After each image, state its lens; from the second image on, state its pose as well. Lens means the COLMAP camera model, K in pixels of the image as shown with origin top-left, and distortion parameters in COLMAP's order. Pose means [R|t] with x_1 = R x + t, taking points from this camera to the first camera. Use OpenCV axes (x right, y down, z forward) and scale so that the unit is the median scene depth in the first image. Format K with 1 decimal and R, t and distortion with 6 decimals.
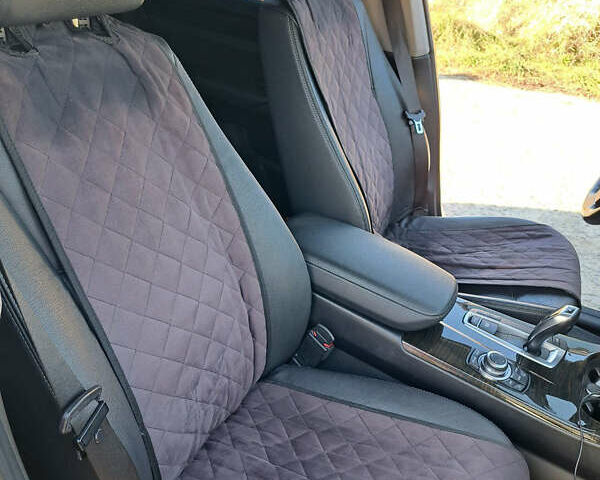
lens RADIAL K [[599.7, 0, 300.0], [0, 599.7, 240.0], [0, 0, 1]] dist [0.069114, -0.031952]
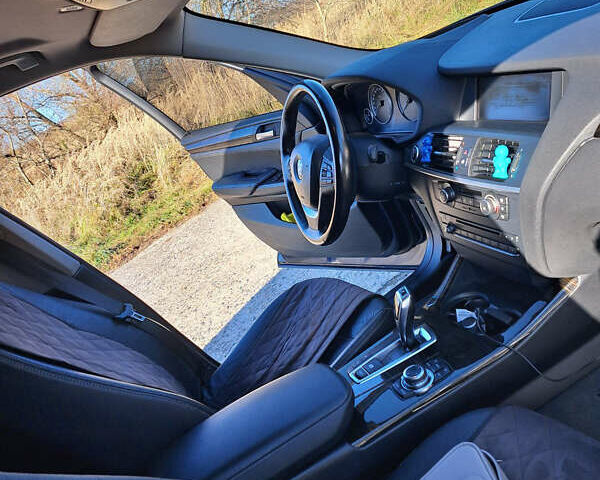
lens RADIAL K [[599.7, 0, 300.0], [0, 599.7, 240.0], [0, 0, 1]] dist [0.069114, -0.031952]
pose [[0.509036, -0.647762, 0.566822, -0.131729], [0.794870, 0.606423, -0.020818, -0.042837], [-0.330248, 0.461147, 0.823577, 0.104195]]
